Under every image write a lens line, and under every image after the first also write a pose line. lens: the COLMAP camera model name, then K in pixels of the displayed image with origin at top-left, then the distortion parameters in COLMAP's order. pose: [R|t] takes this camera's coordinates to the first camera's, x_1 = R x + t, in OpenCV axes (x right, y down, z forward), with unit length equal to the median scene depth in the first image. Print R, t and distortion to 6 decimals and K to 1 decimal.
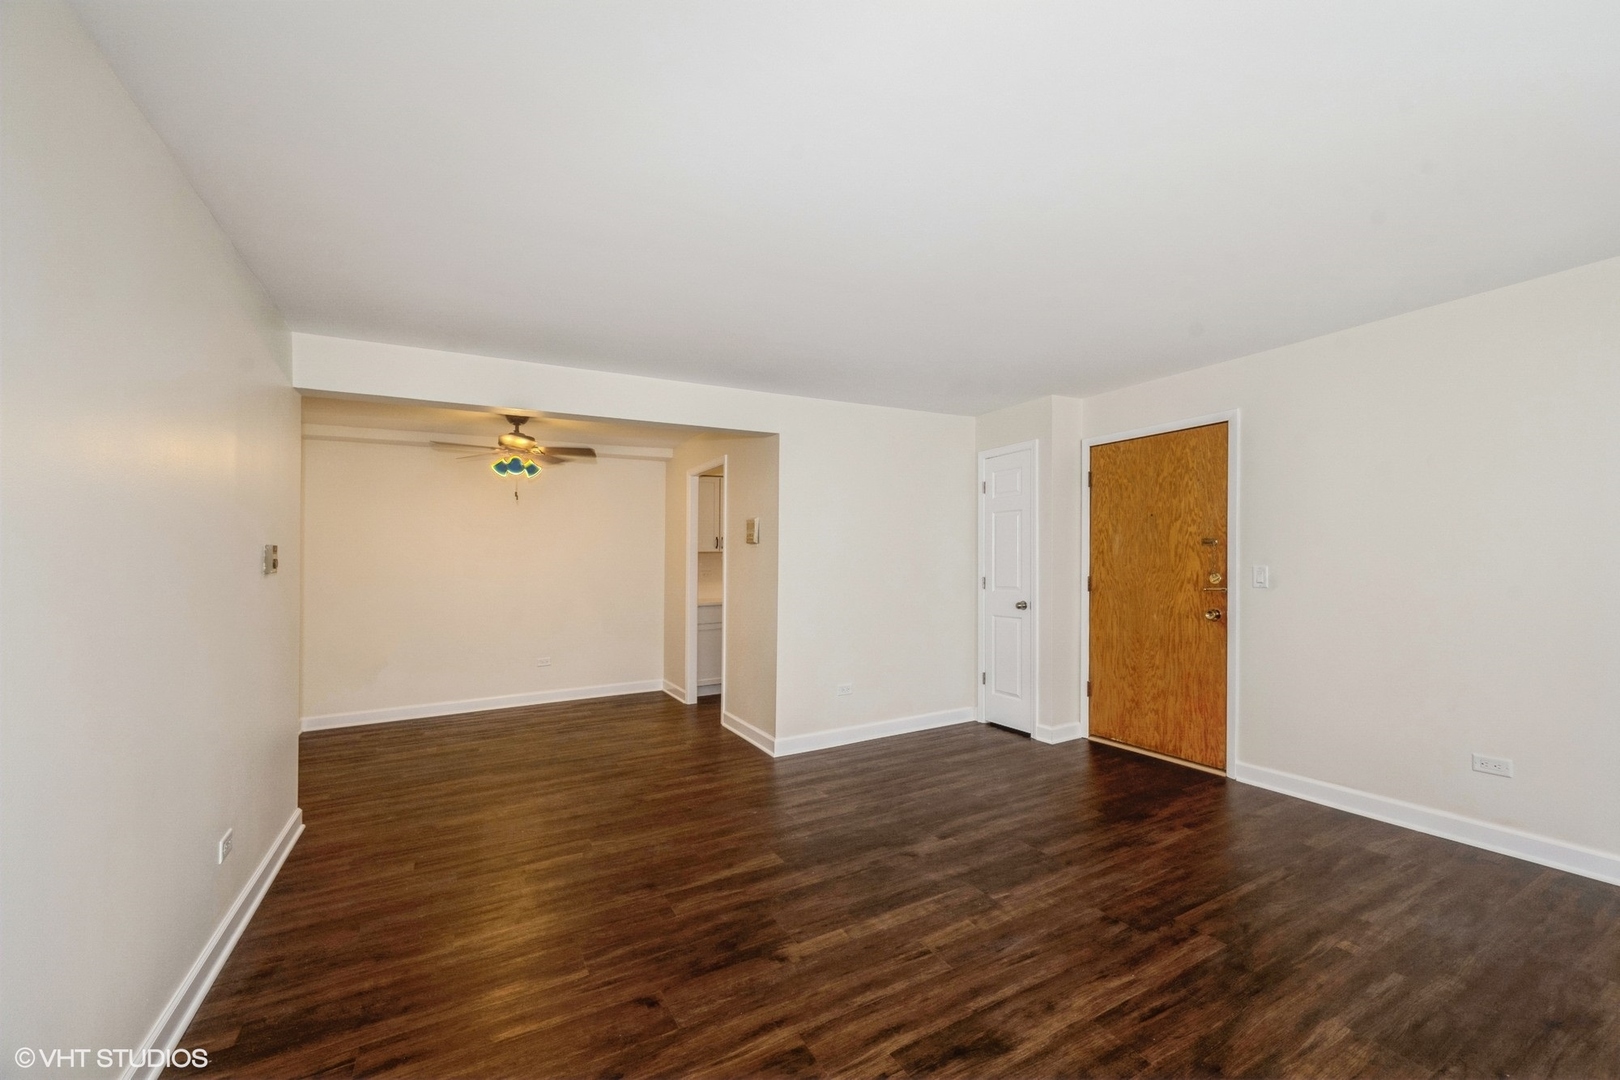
lens RADIAL K [[650.1, 0, 816.5], [0, 650.1, 550.9], [0, 0, 1]] dist [0.001609, -0.000187]
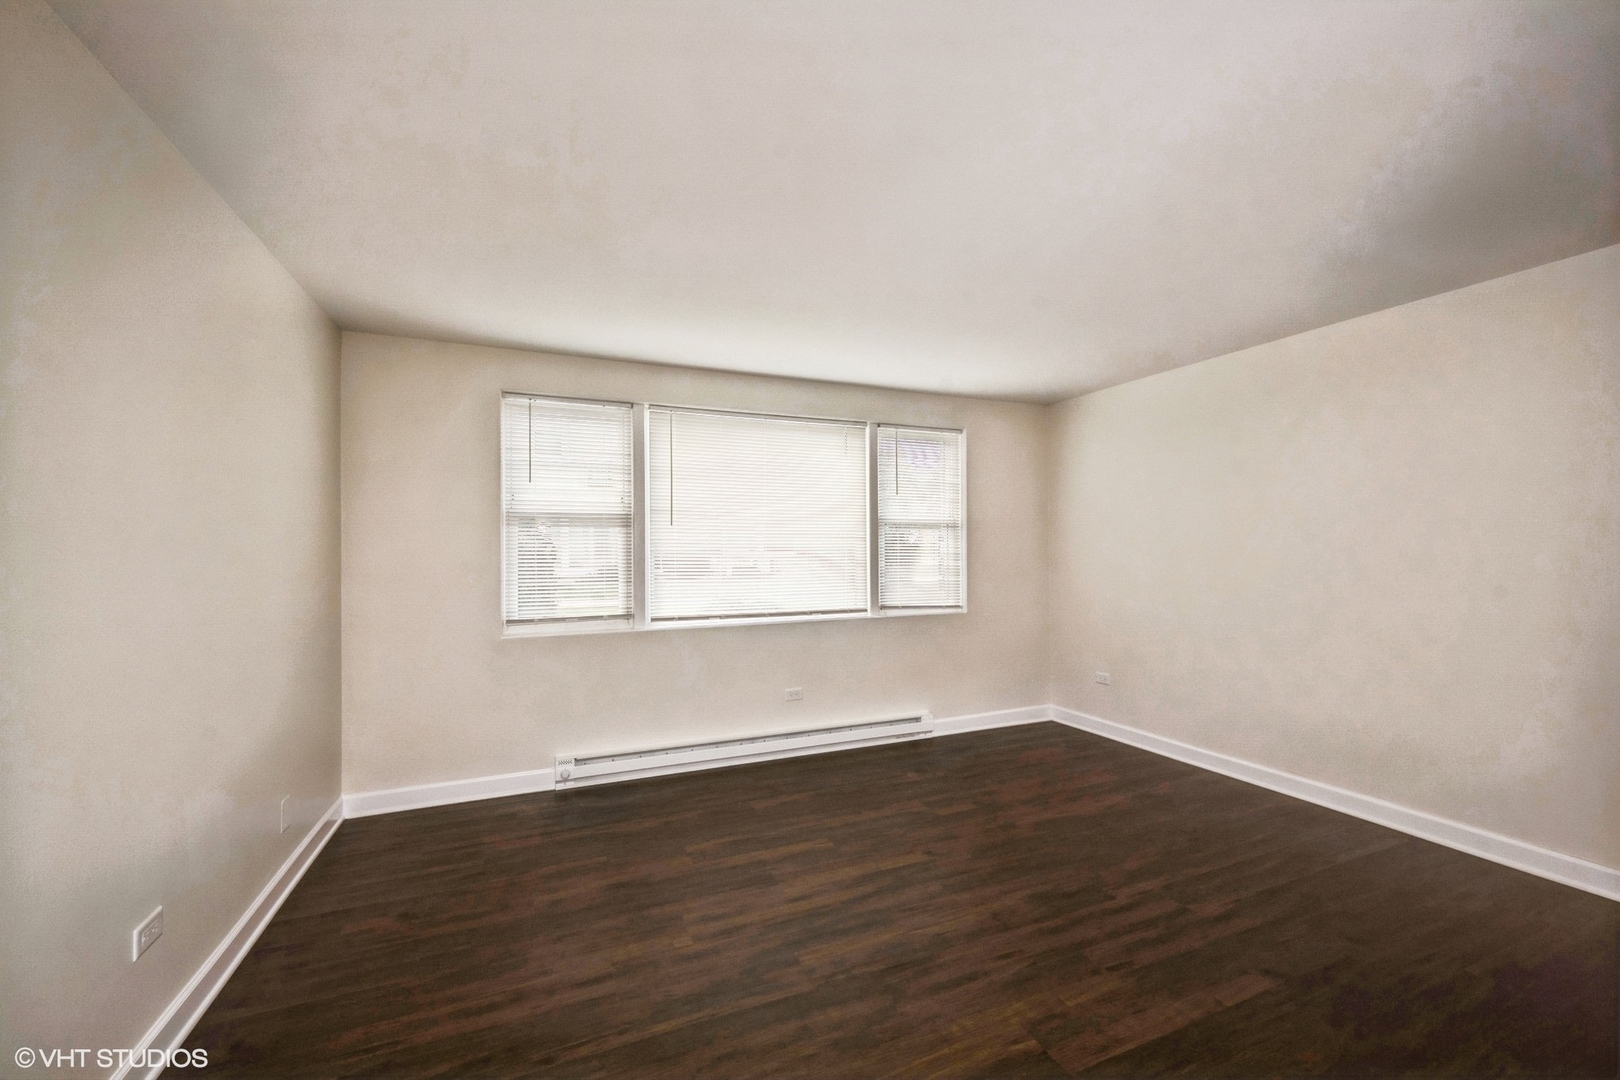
lens RADIAL K [[650.1, 0, 815.2], [0, 650.1, 562.0], [0, 0, 1]] dist [0.001609, -0.000187]
pose [[-0.994831, 0.019628, 0.099628, 0.266506], [0.019378, 0.999806, -0.003483, 0.010570], [-0.099677, -0.001535, -0.995019, 1.075490]]
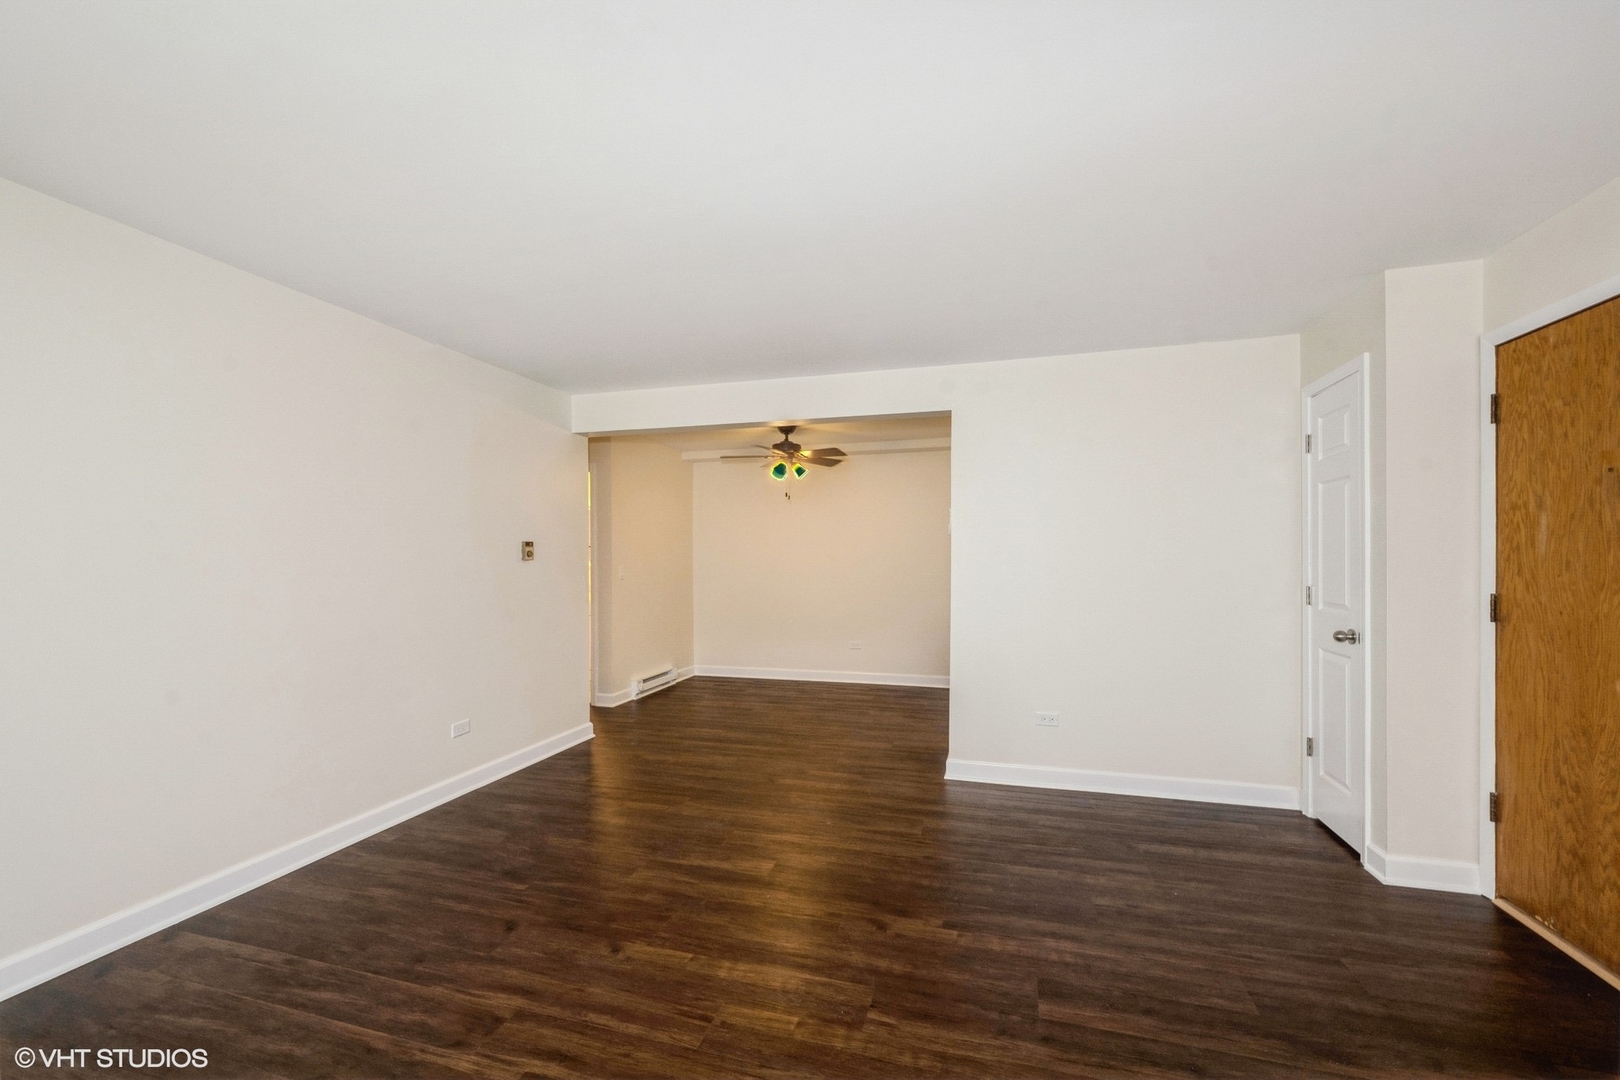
lens RADIAL K [[650.1, 0, 801.6], [0, 650.1, 542.9], [0, 0, 1]] dist [0.001609, -0.000187]
pose [[0.697995, -0.000595, -0.716103, 0.469239], [0.002526, 0.999995, 0.001631, -0.004777], [0.716099, -0.002947, 0.697993, 0.267778]]
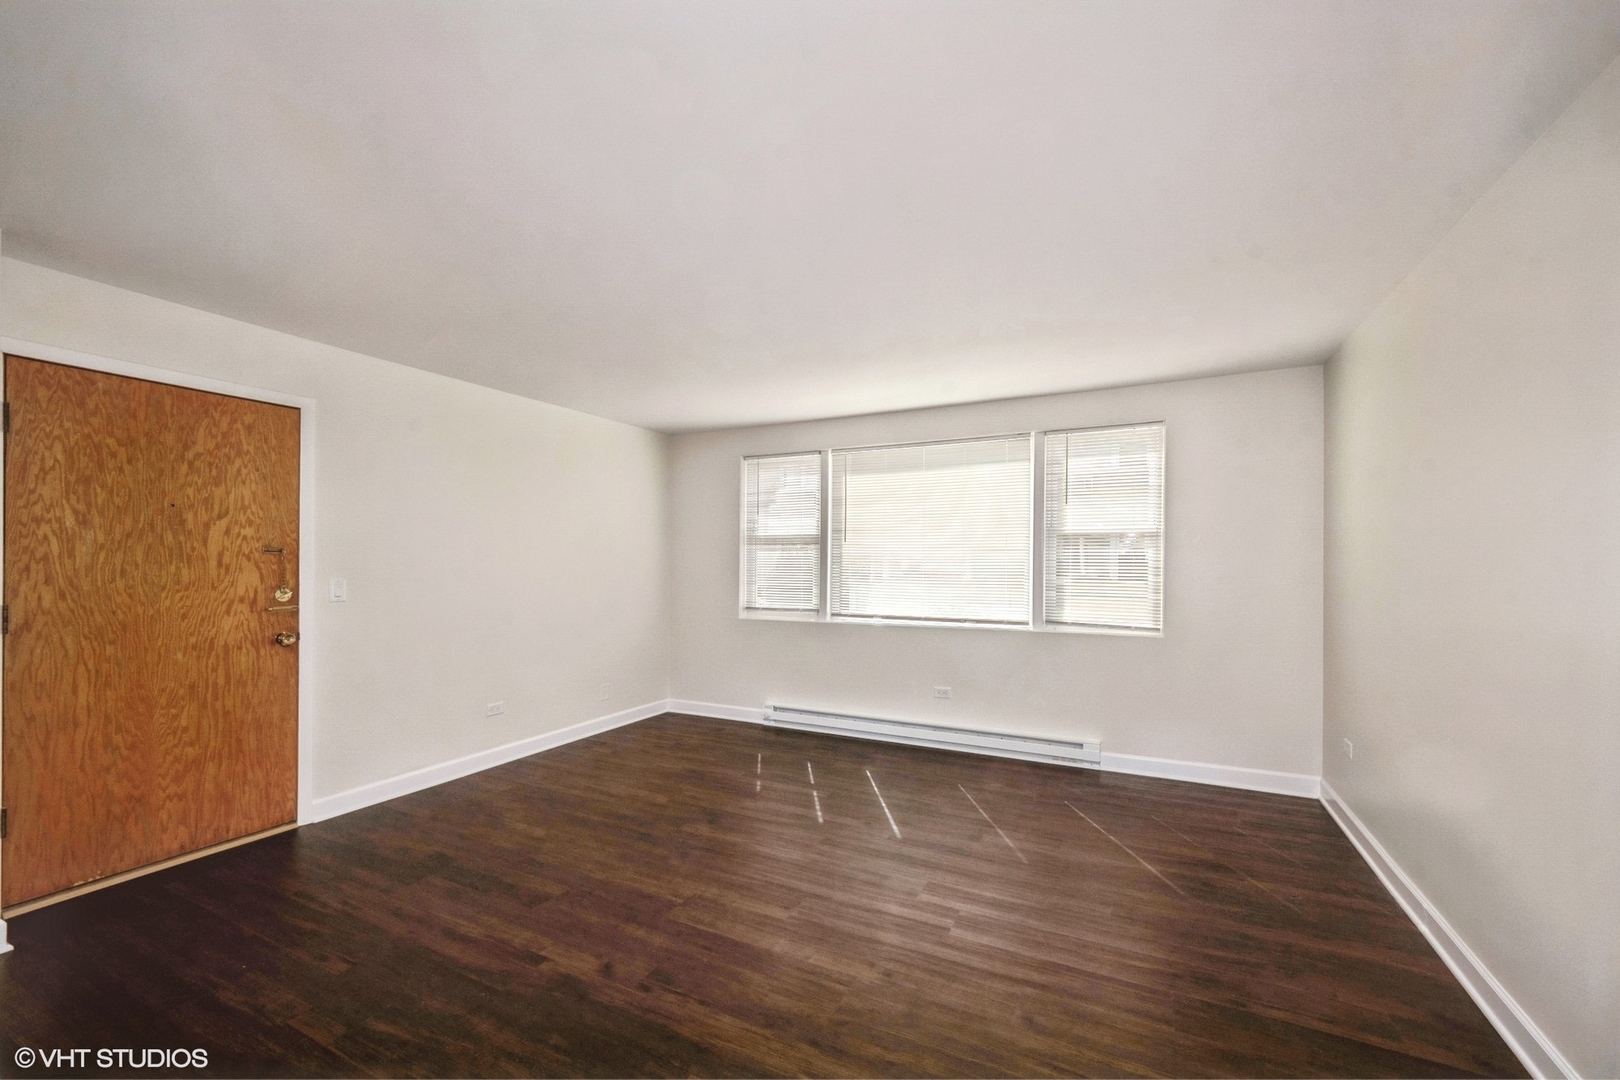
lens RADIAL K [[650.1, 0, 807.3], [0, 650.1, 583.5], [0, 0, 1]] dist [0.001609, -0.000187]
pose [[-0.560755, -0.013727, 0.827868, -0.423747], [-0.007578, 0.999906, 0.011446, 0.013212], [-0.827947, 0.000144, -0.560806, 0.882113]]
